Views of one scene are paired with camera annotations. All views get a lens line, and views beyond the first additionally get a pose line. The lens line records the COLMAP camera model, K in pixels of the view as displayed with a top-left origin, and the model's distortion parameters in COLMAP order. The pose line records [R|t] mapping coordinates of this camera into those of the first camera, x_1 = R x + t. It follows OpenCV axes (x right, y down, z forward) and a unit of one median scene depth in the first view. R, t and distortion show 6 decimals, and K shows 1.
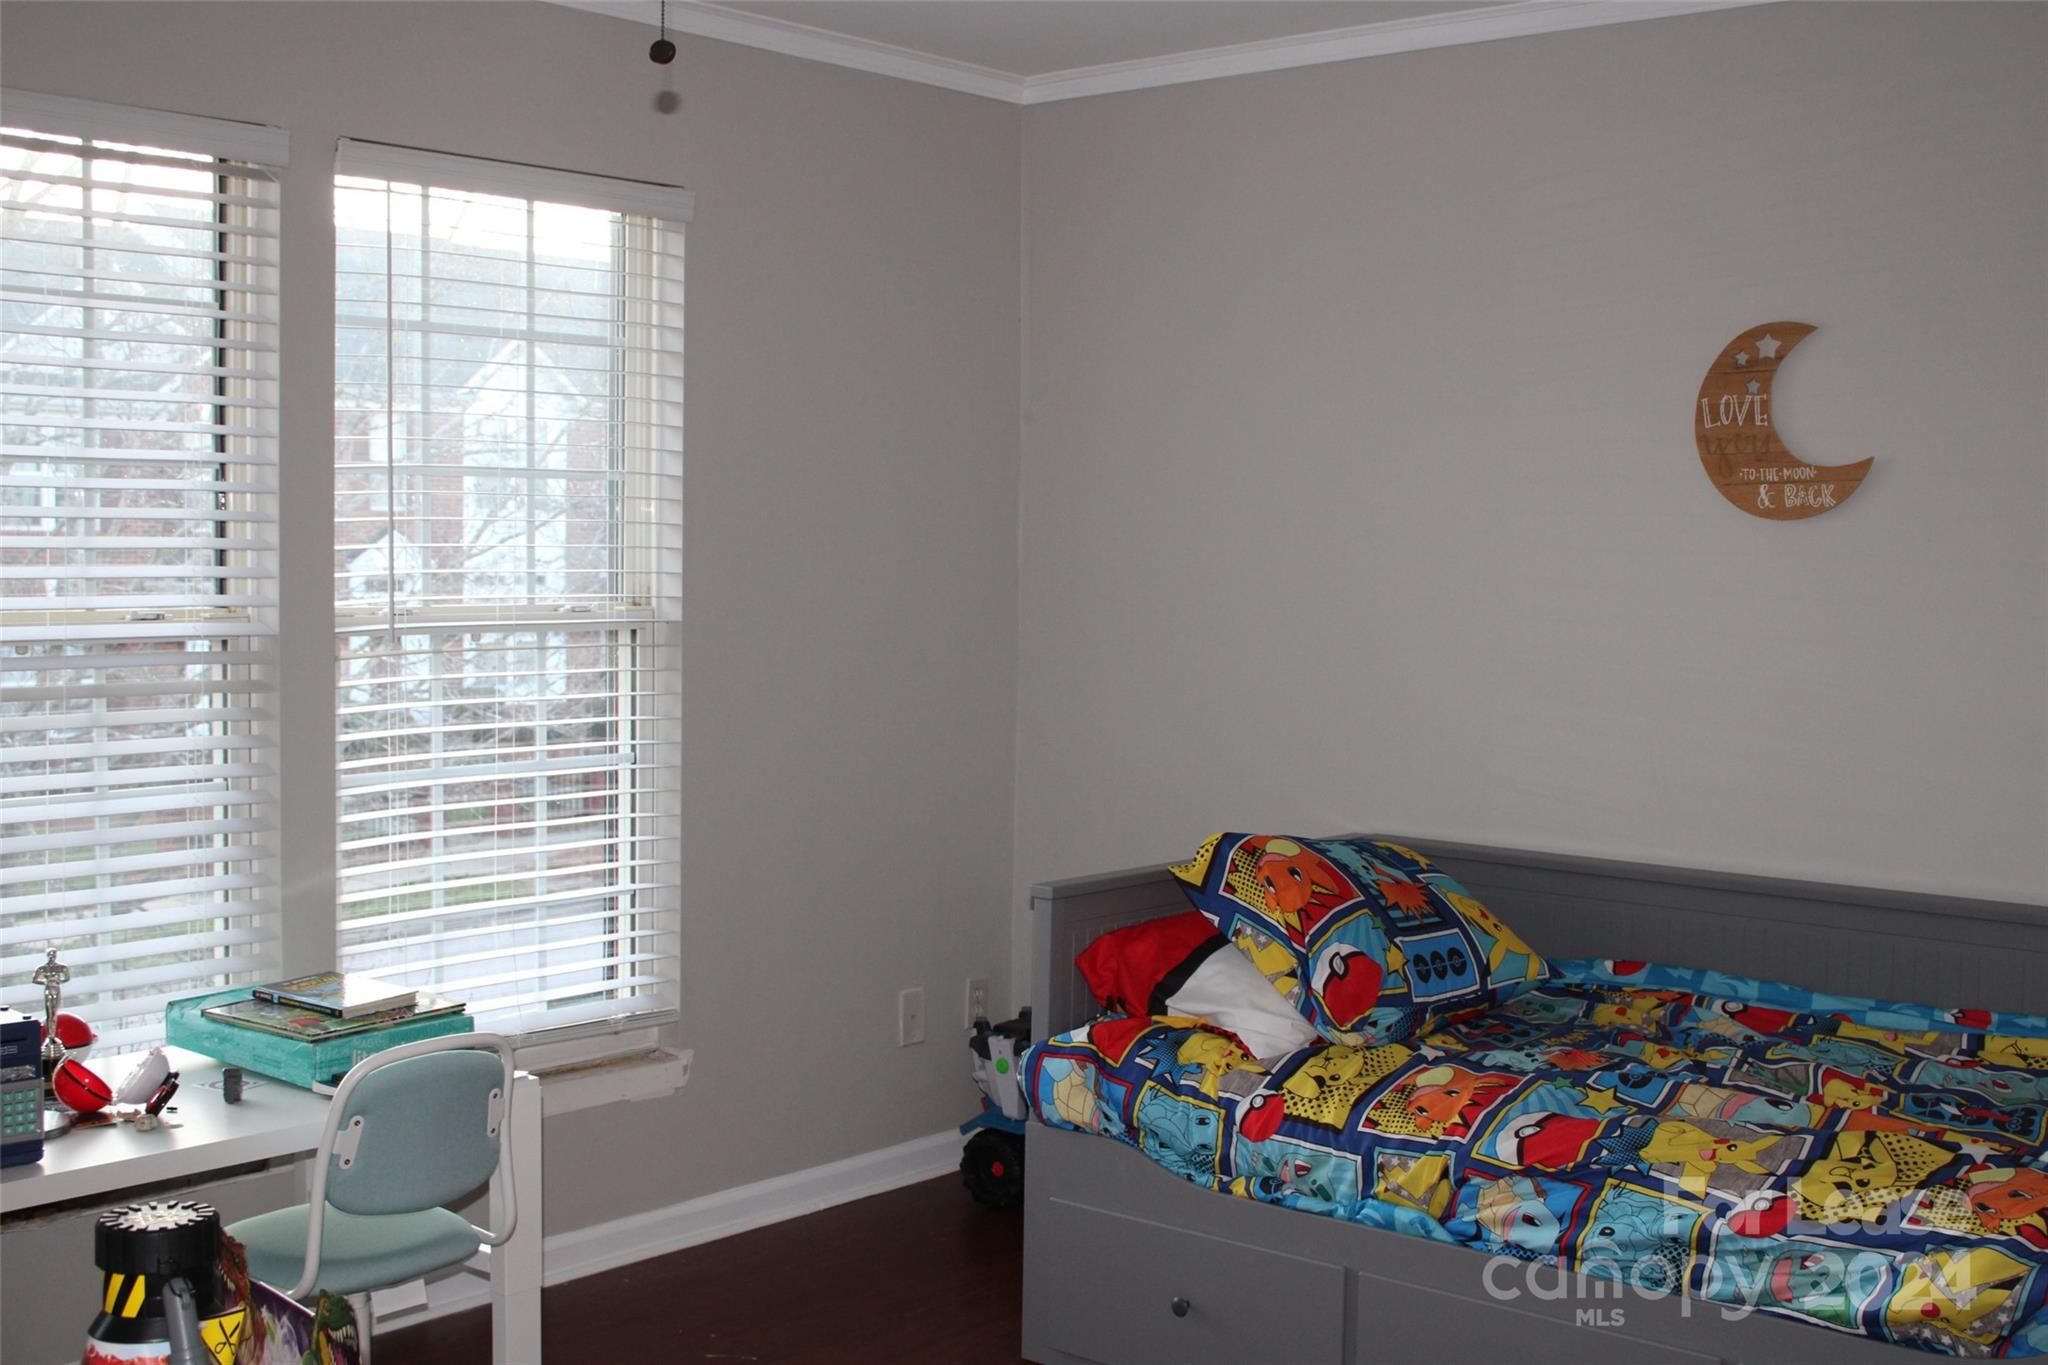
lens RADIAL K [[2383.4, 0, 1024.0], [0, 2383.4, 682.5], [0, 0, 1]] dist [-0.108846, 0.230126]
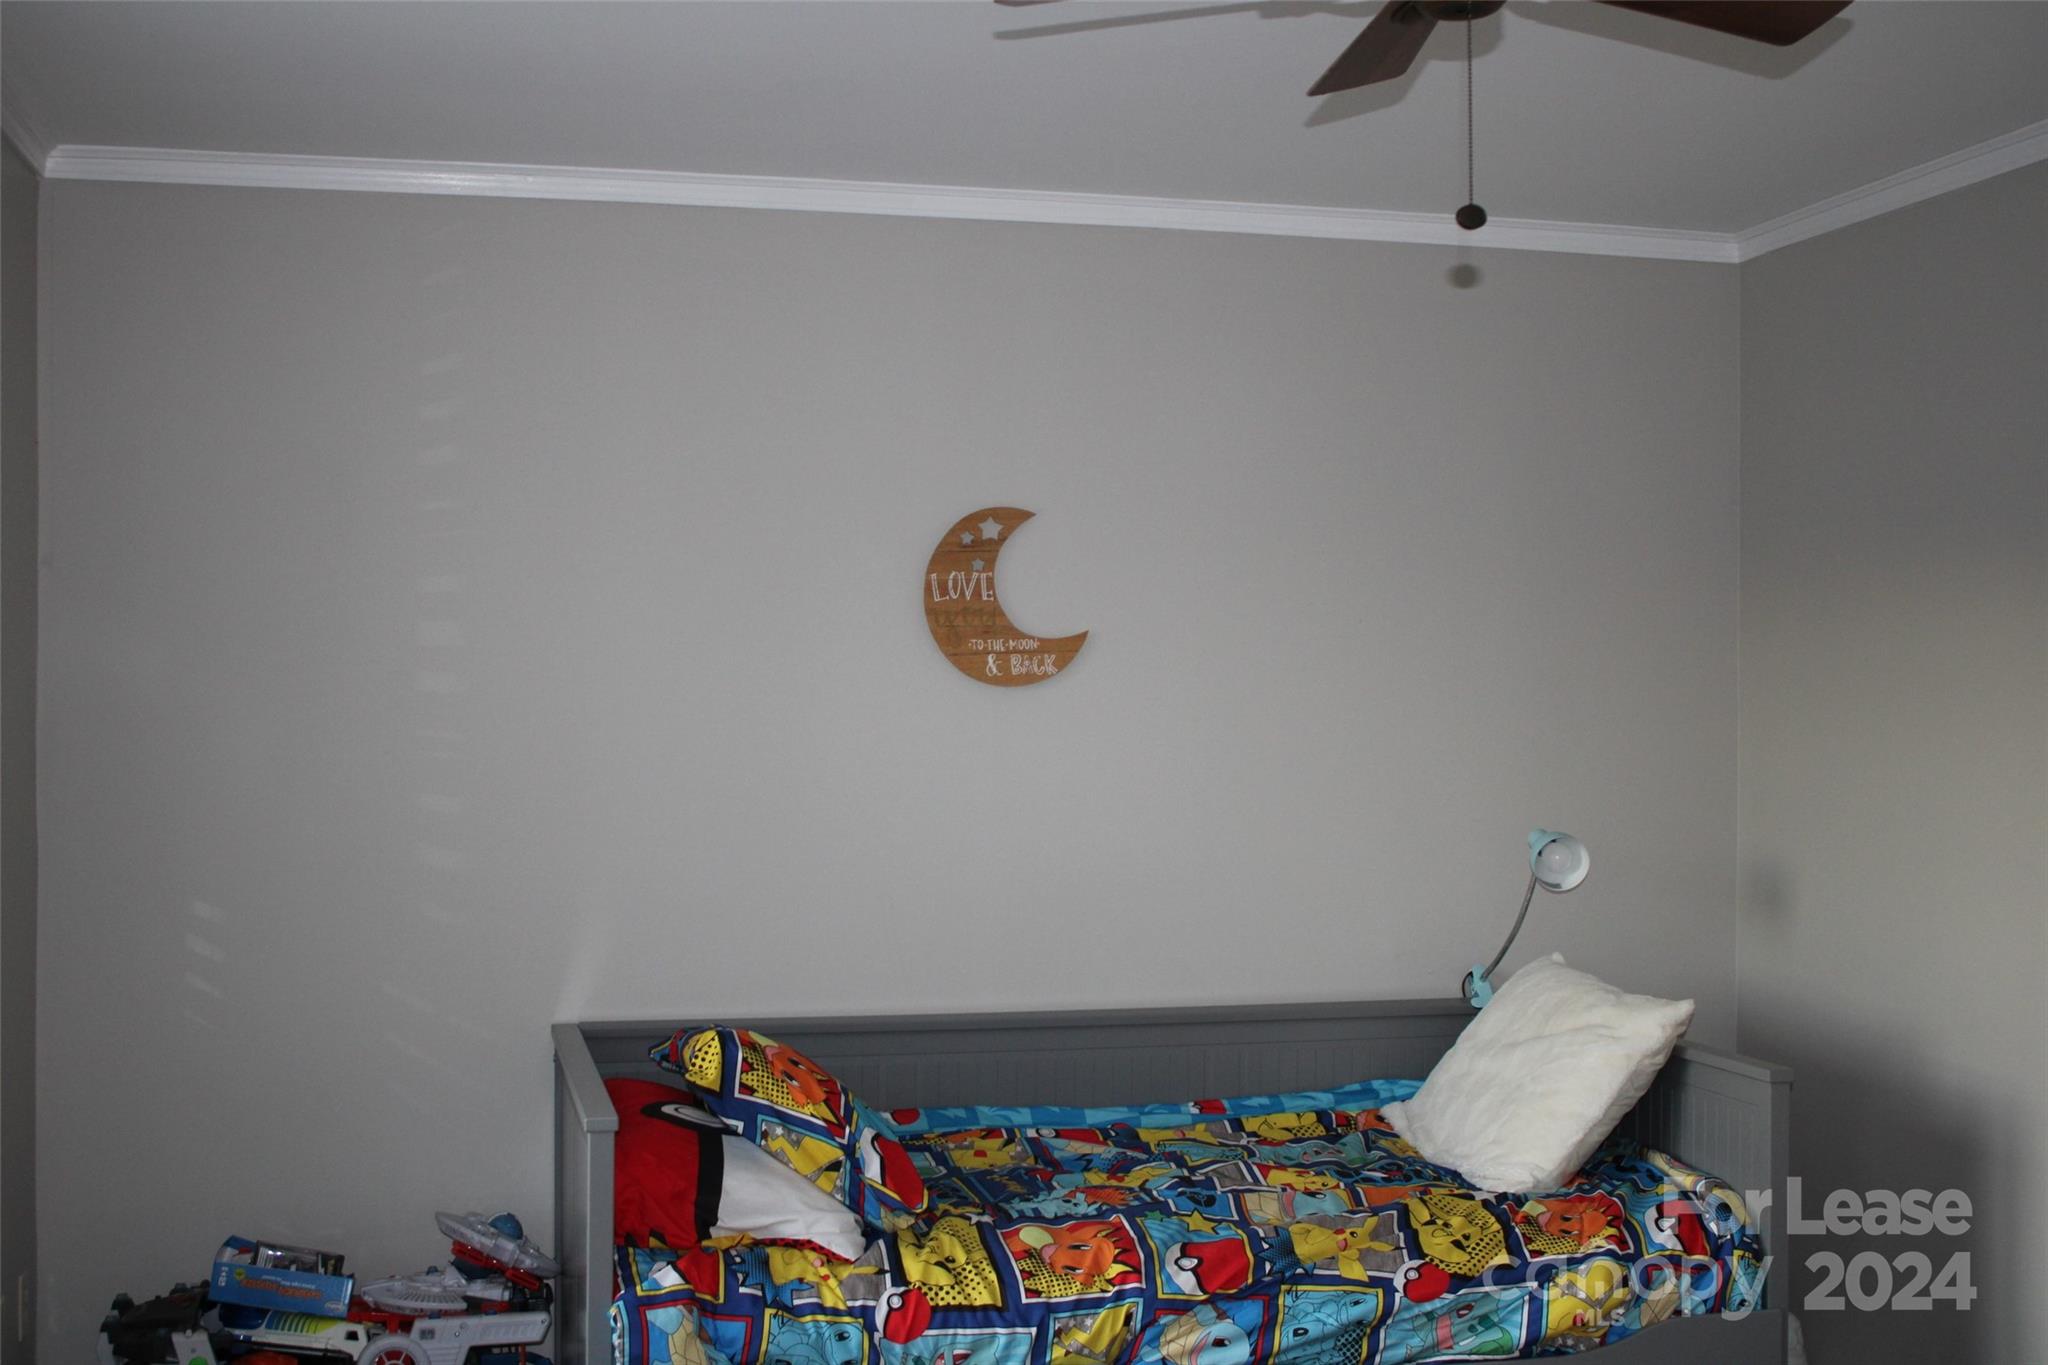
lens RADIAL K [[2383.4, 0, 1024.0], [0, 2383.4, 682.5], [0, 0, 1]] dist [-0.108846, 0.230126]
pose [[0.593571, -0.009488, 0.804726, -0.598004], [0.058620, 0.997784, -0.031475, -0.037081], [-0.802644, 0.065855, 0.592812, 0.352456]]
